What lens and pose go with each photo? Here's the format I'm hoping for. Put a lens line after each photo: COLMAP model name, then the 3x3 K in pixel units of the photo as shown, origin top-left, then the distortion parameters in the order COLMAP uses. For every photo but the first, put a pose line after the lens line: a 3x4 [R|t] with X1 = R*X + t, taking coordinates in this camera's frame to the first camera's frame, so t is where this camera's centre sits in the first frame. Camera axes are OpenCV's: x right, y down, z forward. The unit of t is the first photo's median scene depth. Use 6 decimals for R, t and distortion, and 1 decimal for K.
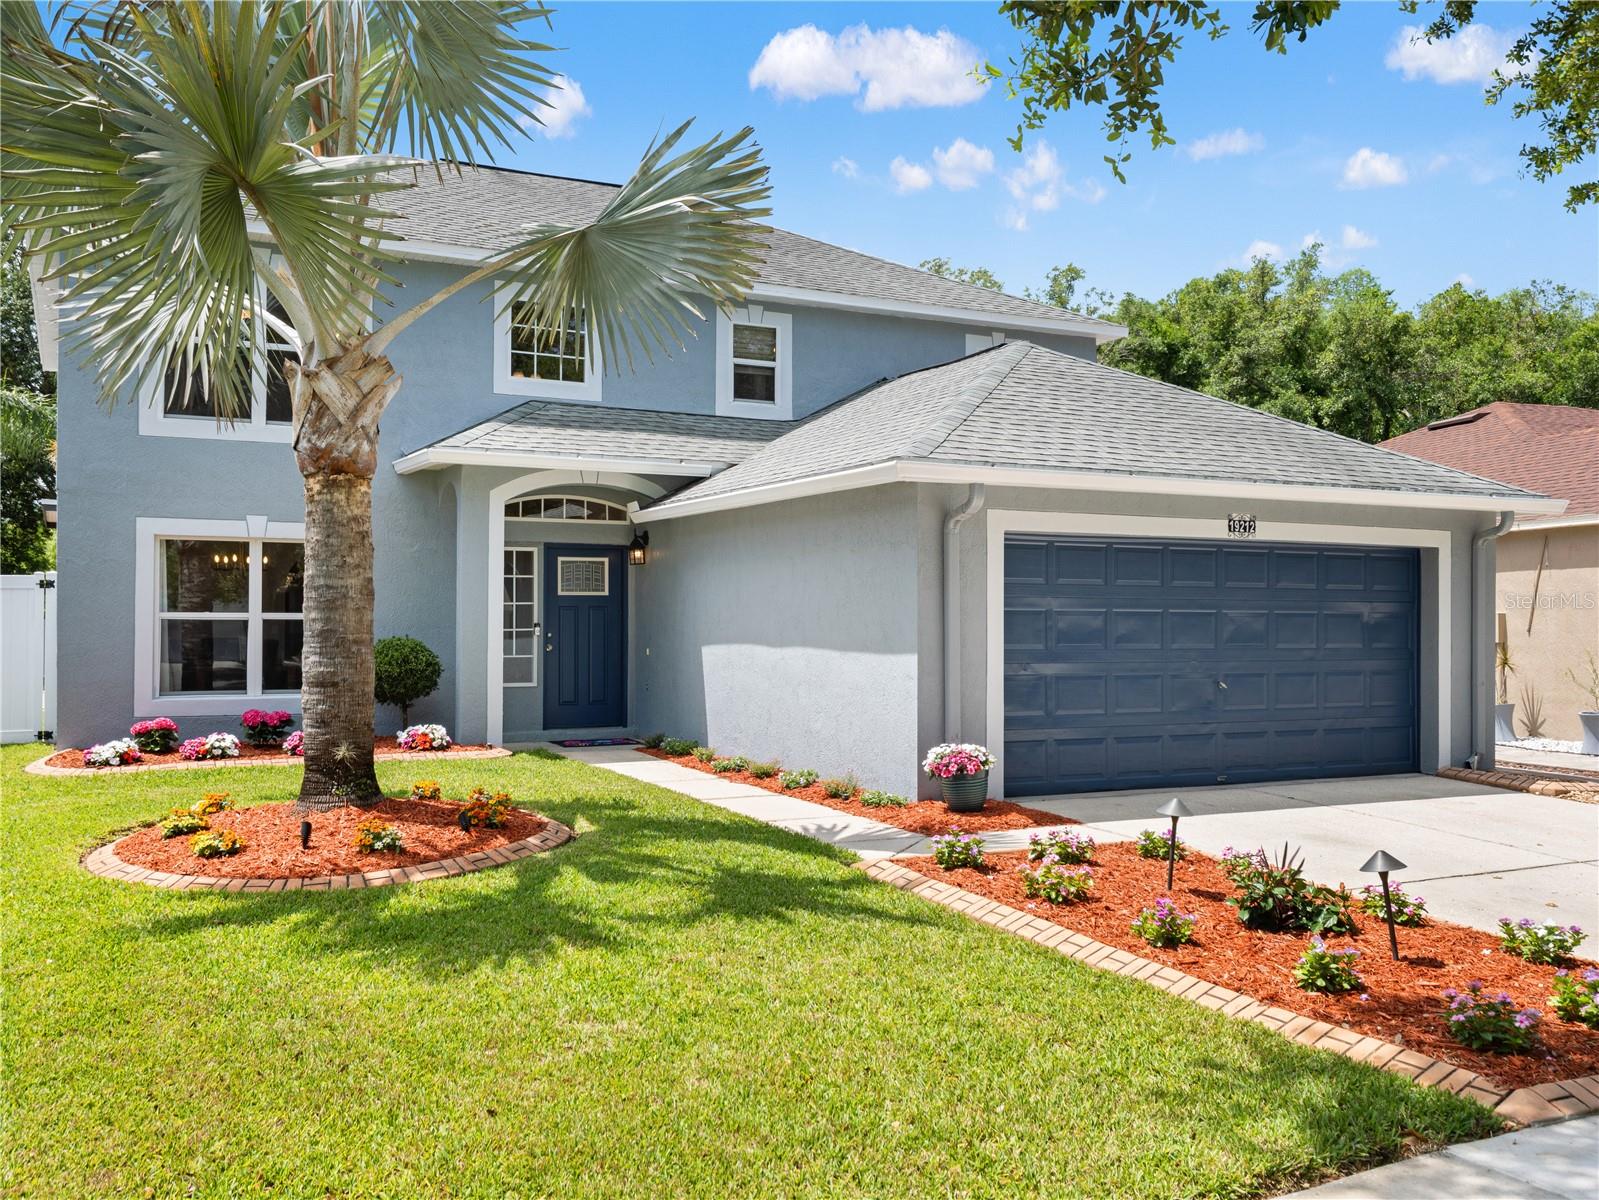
lens RADIAL K [[1406.3, 0, 799.5], [0, 1406.3, 600.0], [0, 0, 1]] dist [-0.012760, -0.009178]
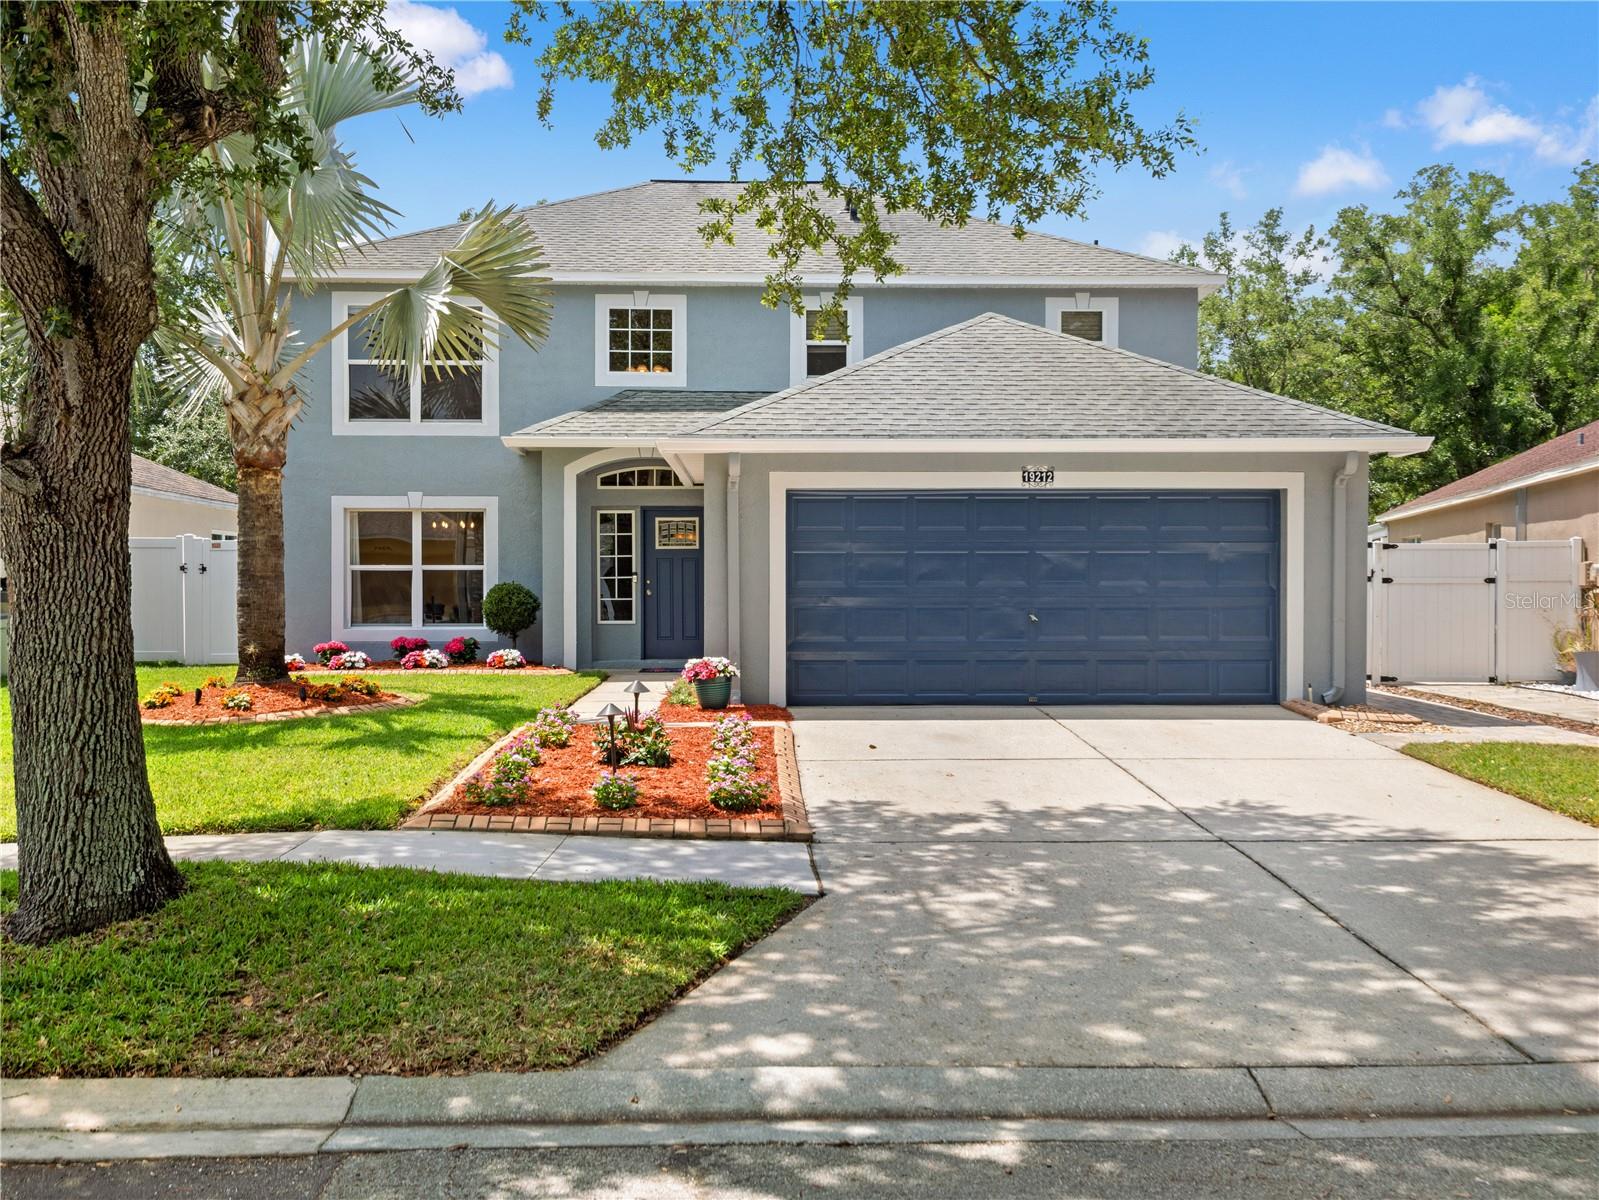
lens RADIAL K [[1502.9, 0, 799.5], [0, 1502.9, 600.0], [0, 0, 1]] dist [0.010166, 0.000518]
pose [[0.914374, -0.001543, -0.404868, 0.574850], [0.011521, 0.999687, 0.022211, 0.016198], [0.404707, -0.024974, 0.914106, -0.170738]]
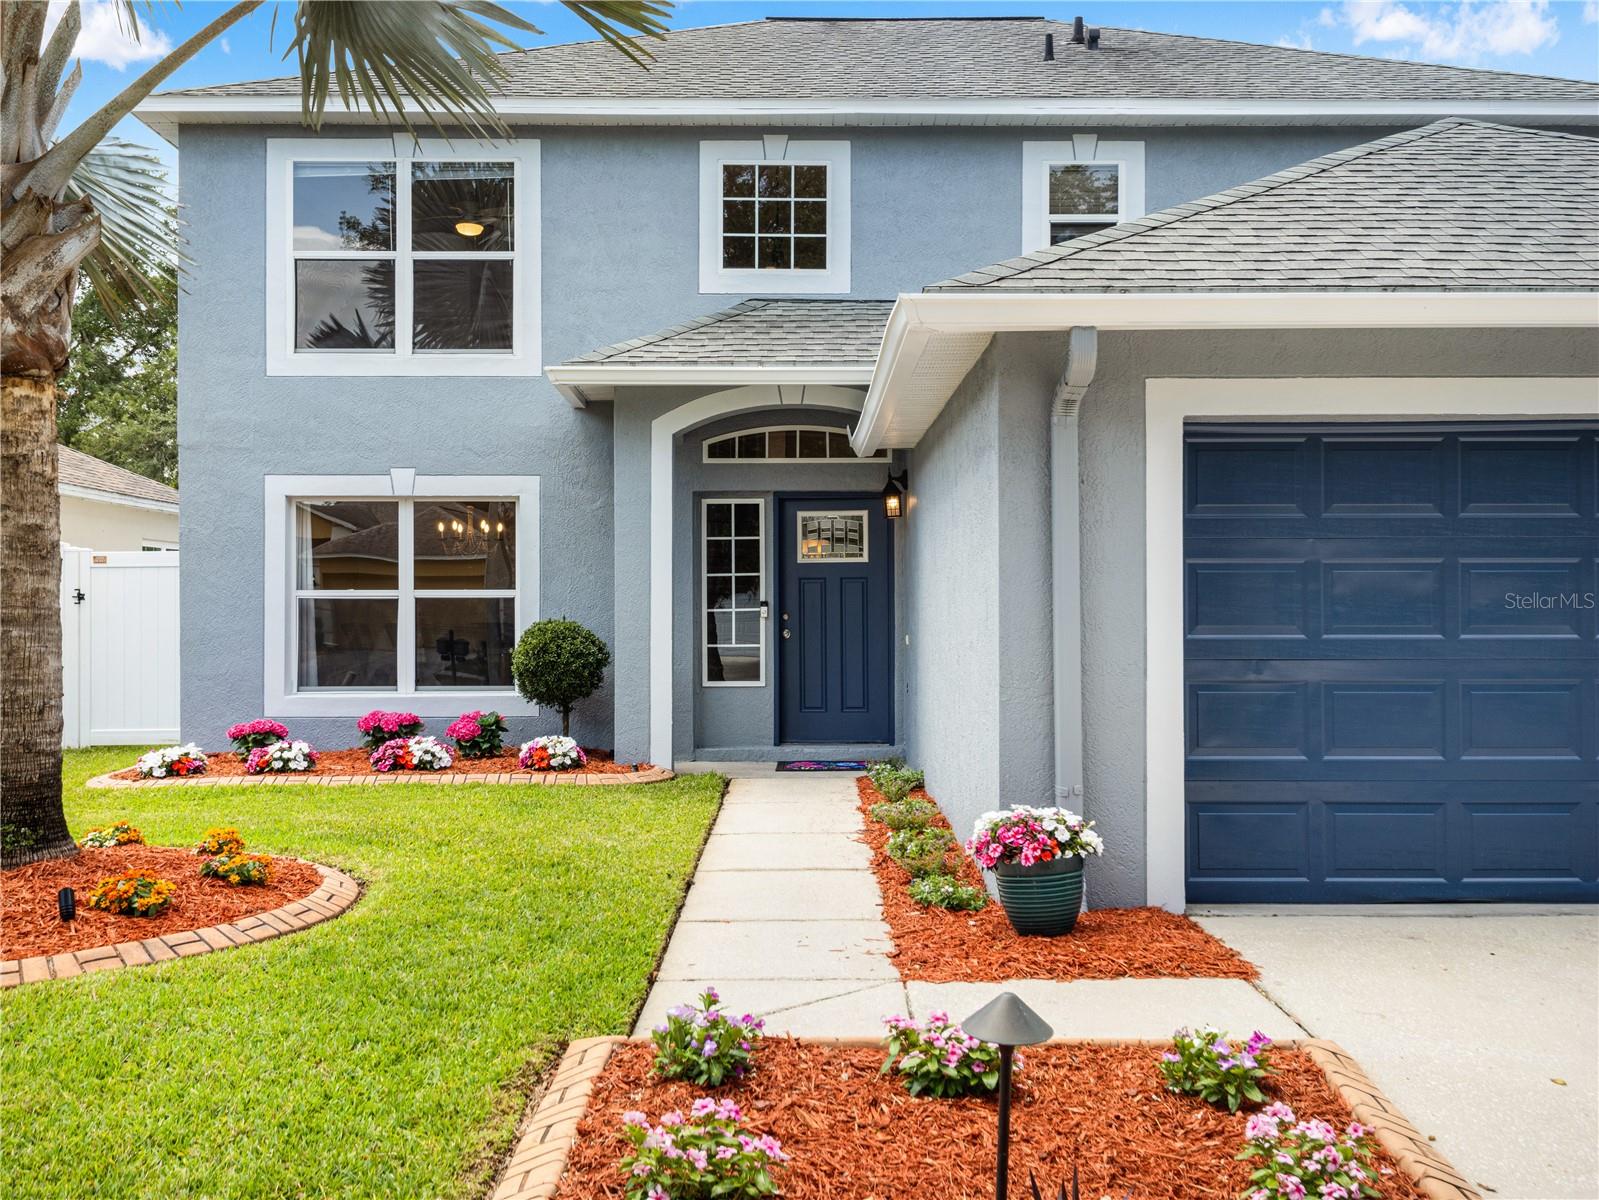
lens RADIAL K [[1571.8, 0, 799.5], [0, 1571.8, 600.0], [0, 0, 1]] dist [0.011783, 0.000128]
pose [[0.899362, -0.008893, -0.437115, 0.230827], [0.012869, 0.999898, 0.006135, 0.013477], [0.437016, -0.011143, 0.899385, 0.320225]]
